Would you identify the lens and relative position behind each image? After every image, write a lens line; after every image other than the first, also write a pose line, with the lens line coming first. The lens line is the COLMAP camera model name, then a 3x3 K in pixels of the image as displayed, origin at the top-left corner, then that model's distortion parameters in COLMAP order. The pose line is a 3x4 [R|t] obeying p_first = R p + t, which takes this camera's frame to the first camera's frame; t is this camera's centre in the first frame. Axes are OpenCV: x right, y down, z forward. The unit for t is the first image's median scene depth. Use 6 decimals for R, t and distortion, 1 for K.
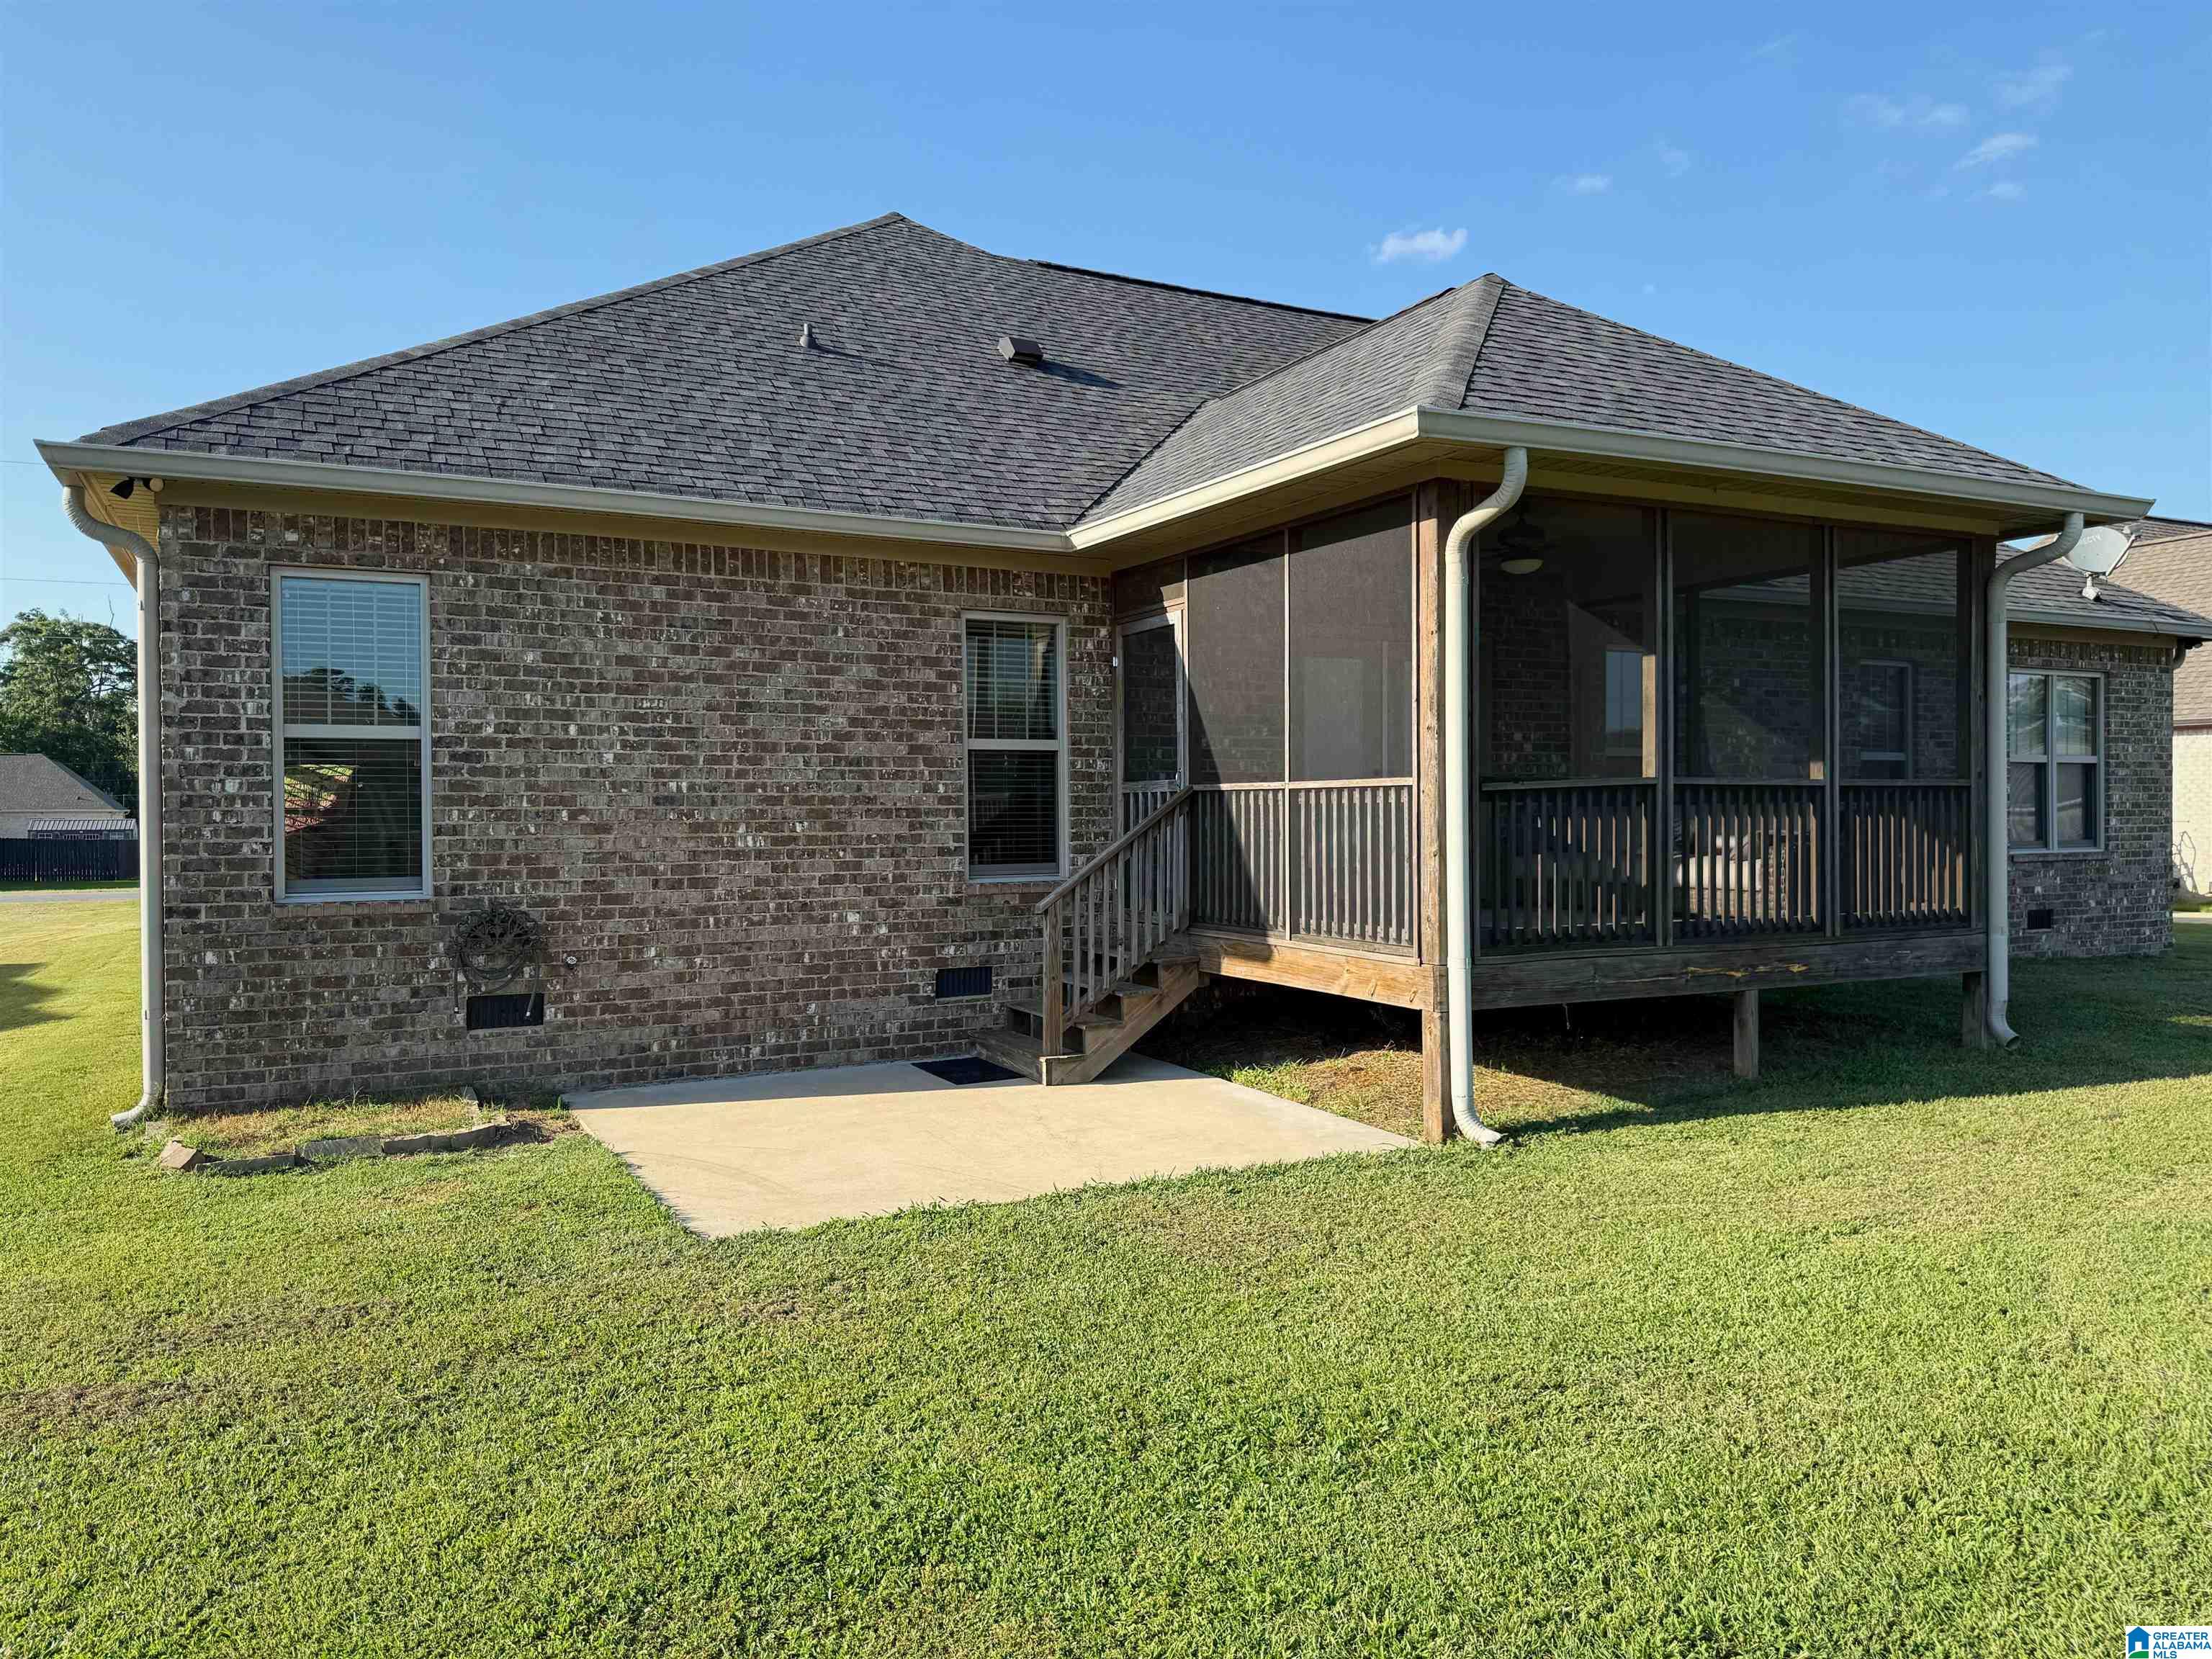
lens RADIAL K [[1553.0, 0, 1102.1], [0, 1553.0, 826.1], [0, 0, 1]] dist [0.055027, -0.076646]
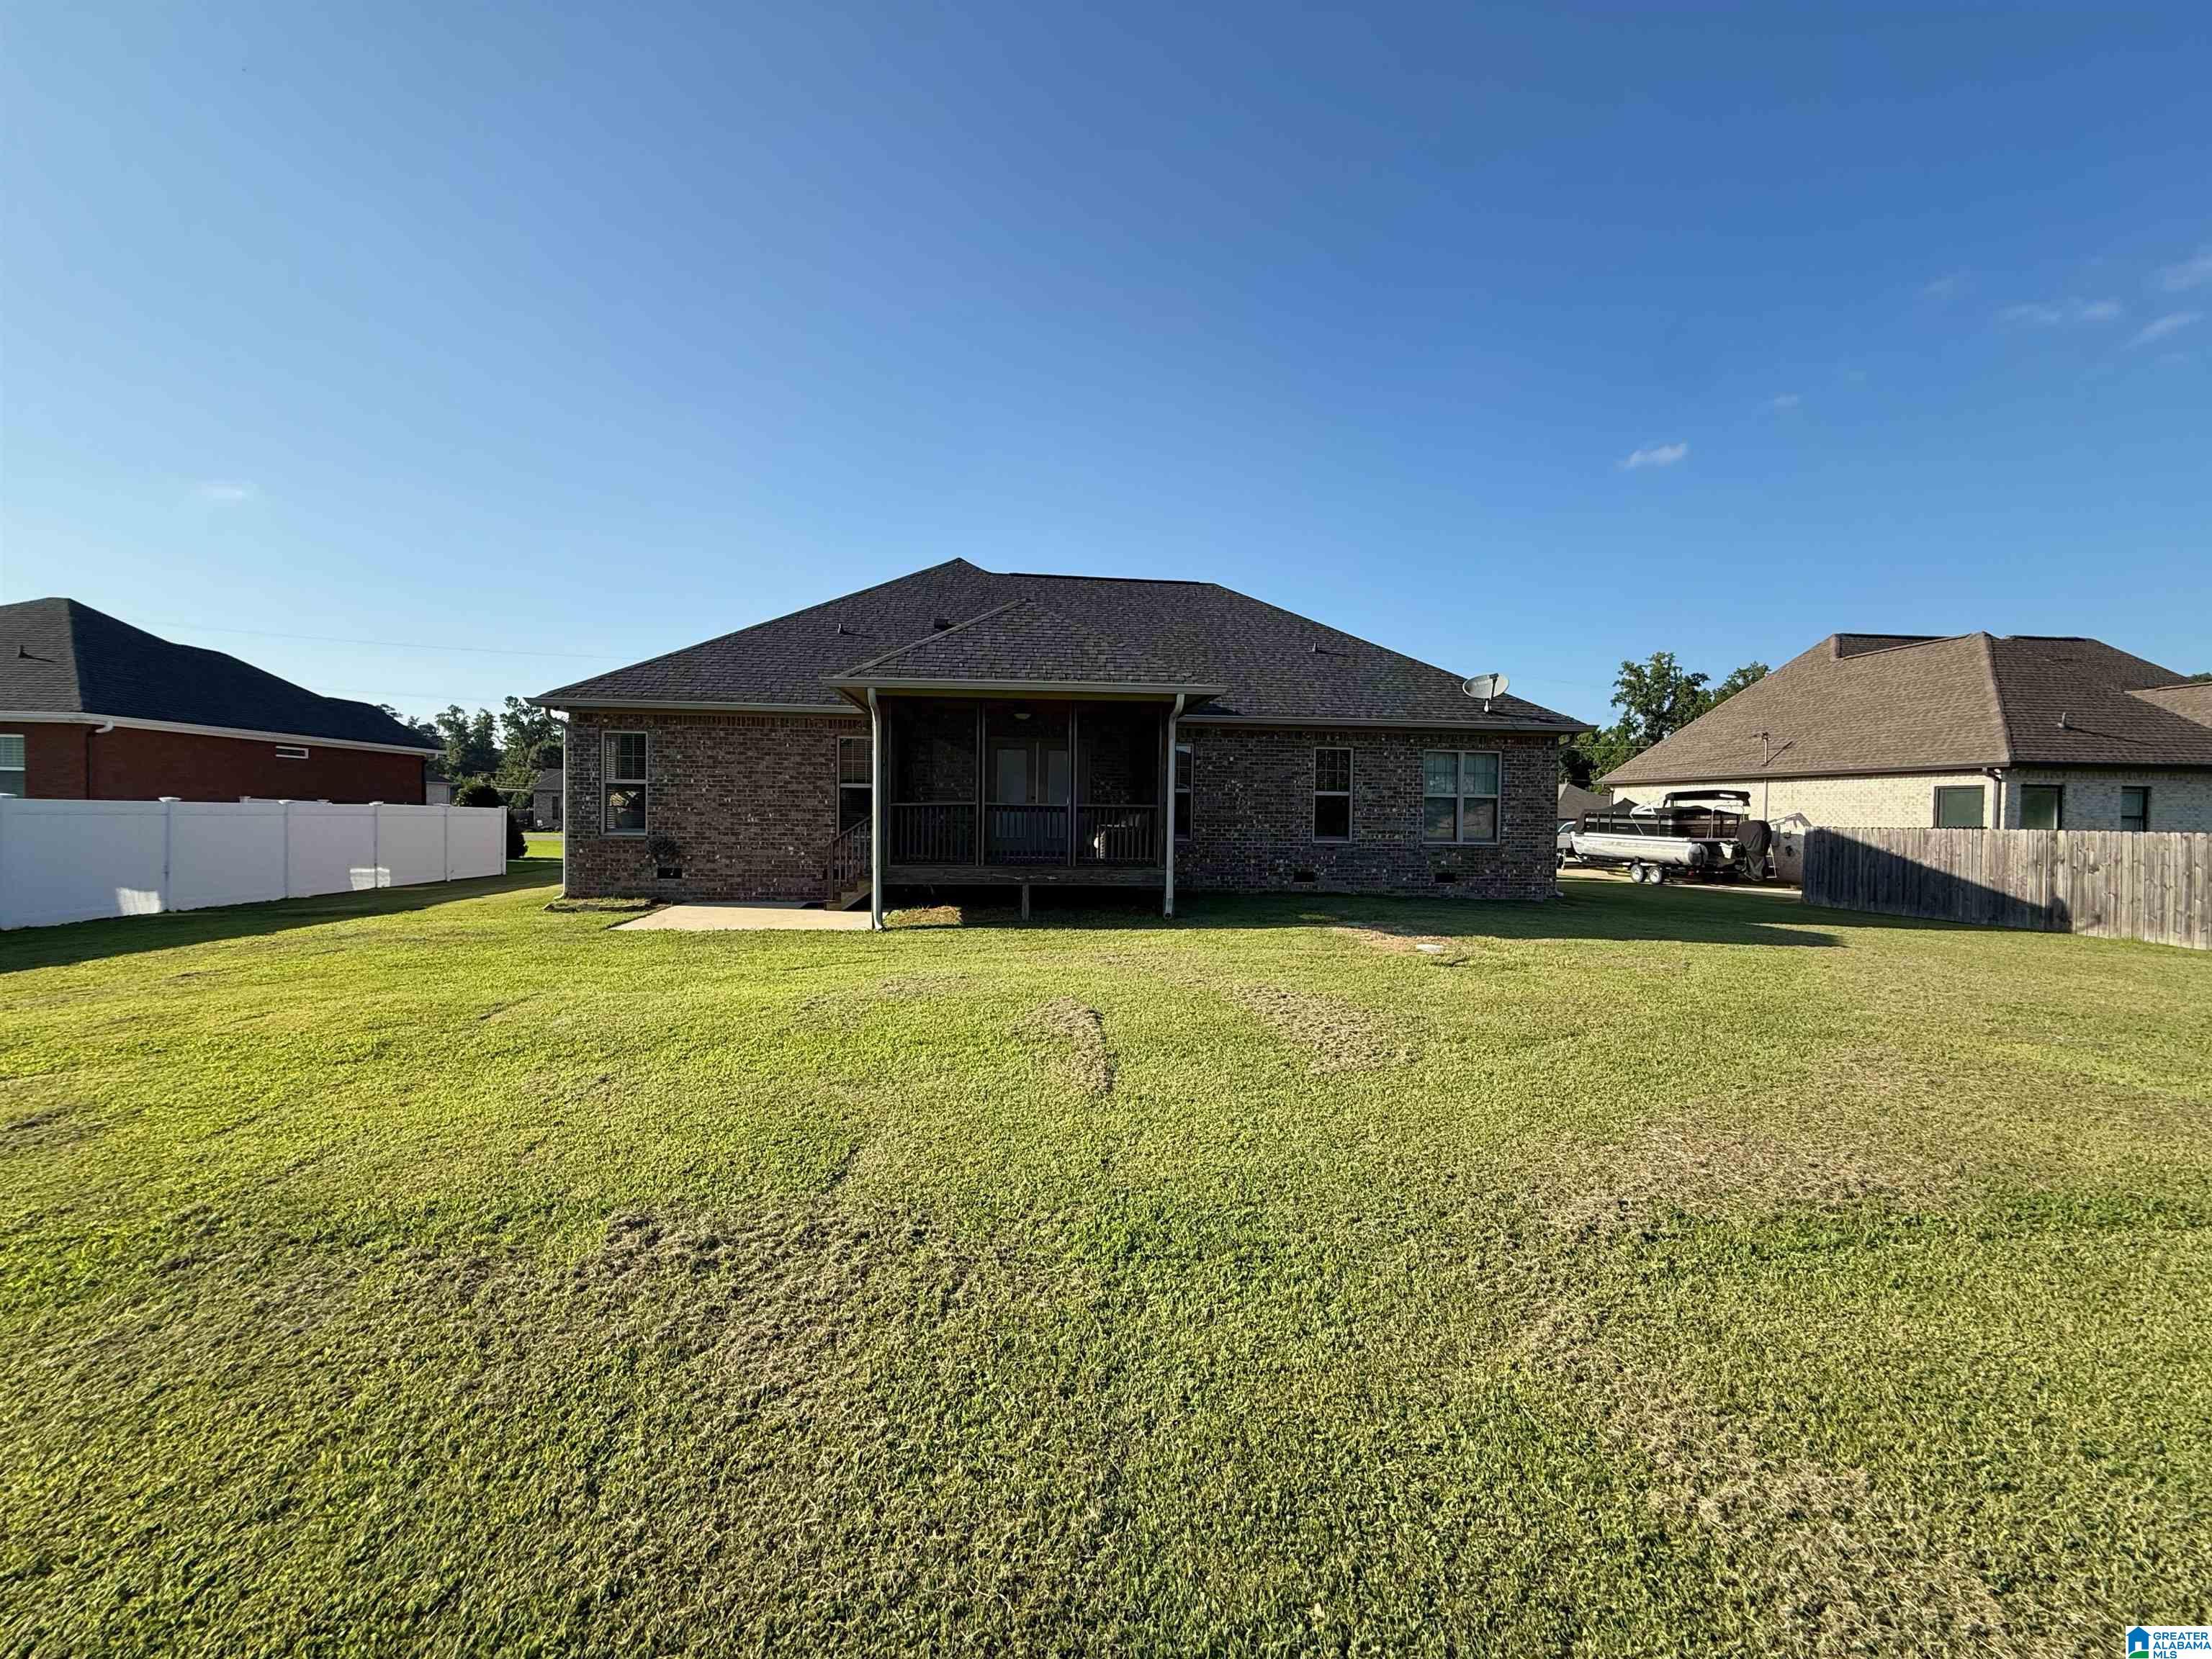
lens RADIAL K [[885.1, 0, 1105.6], [0, 885.1, 829.9], [0, 0, 1]] dist [-0.000865, 0.000896]
pose [[0.930185, 0.024512, -0.366271, 0.961192], [-0.022677, 0.999699, 0.009311, -0.001369], [0.366389, -0.000355, 0.930462, -0.267944]]
